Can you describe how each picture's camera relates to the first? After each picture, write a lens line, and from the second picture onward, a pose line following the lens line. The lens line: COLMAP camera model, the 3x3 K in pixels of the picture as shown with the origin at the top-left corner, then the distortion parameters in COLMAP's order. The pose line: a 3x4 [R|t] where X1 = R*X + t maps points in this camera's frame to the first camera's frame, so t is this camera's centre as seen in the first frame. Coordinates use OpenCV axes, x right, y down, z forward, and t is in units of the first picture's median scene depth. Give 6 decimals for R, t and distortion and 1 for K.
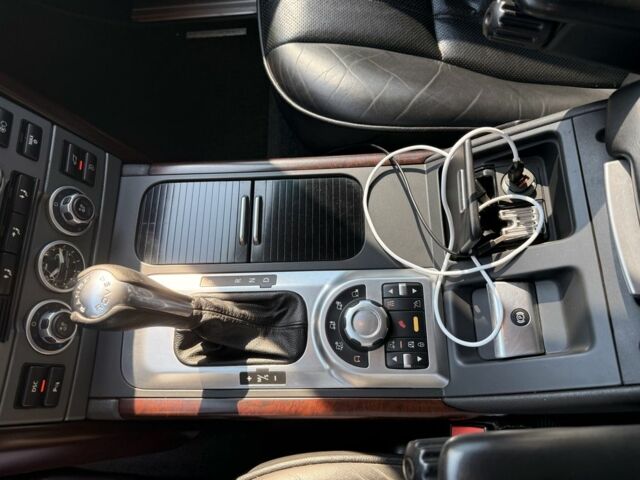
lens RADIAL K [[458.3, 0, 320.0], [0, 458.3, 240.0], [0, 0, 1]] dist [0.013226, -0.025315]
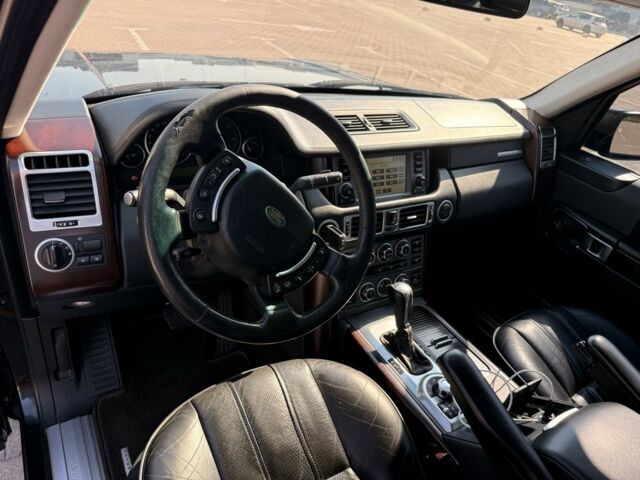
lens RADIAL K [[457.9, 0, 320.2], [0, 457.9, 246.5], [0, 0, 1]] dist [0.018694, -0.028505]
pose [[0.477669, 0.635225, -0.606896, 0.608344], [-0.877854, 0.372401, -0.301147, 0.957730], [0.034713, 0.676614, 0.735519, -0.938544]]
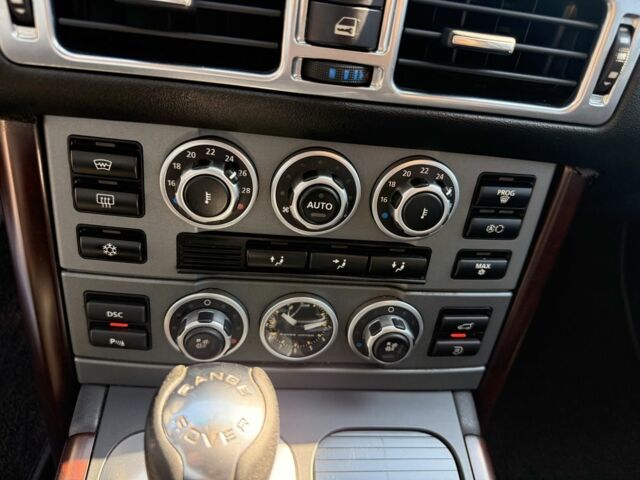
lens RADIAL K [[458.3, 0, 320.0], [0, 458.3, 240.0], [0, 0, 1]] dist [0.013226, -0.025315]
pose [[0.047031, 0.790372, -0.610819, -0.261115], [-0.988076, 0.126558, 0.087681, -0.048024], [0.146605, 0.599412, 0.786900, 0.414123]]
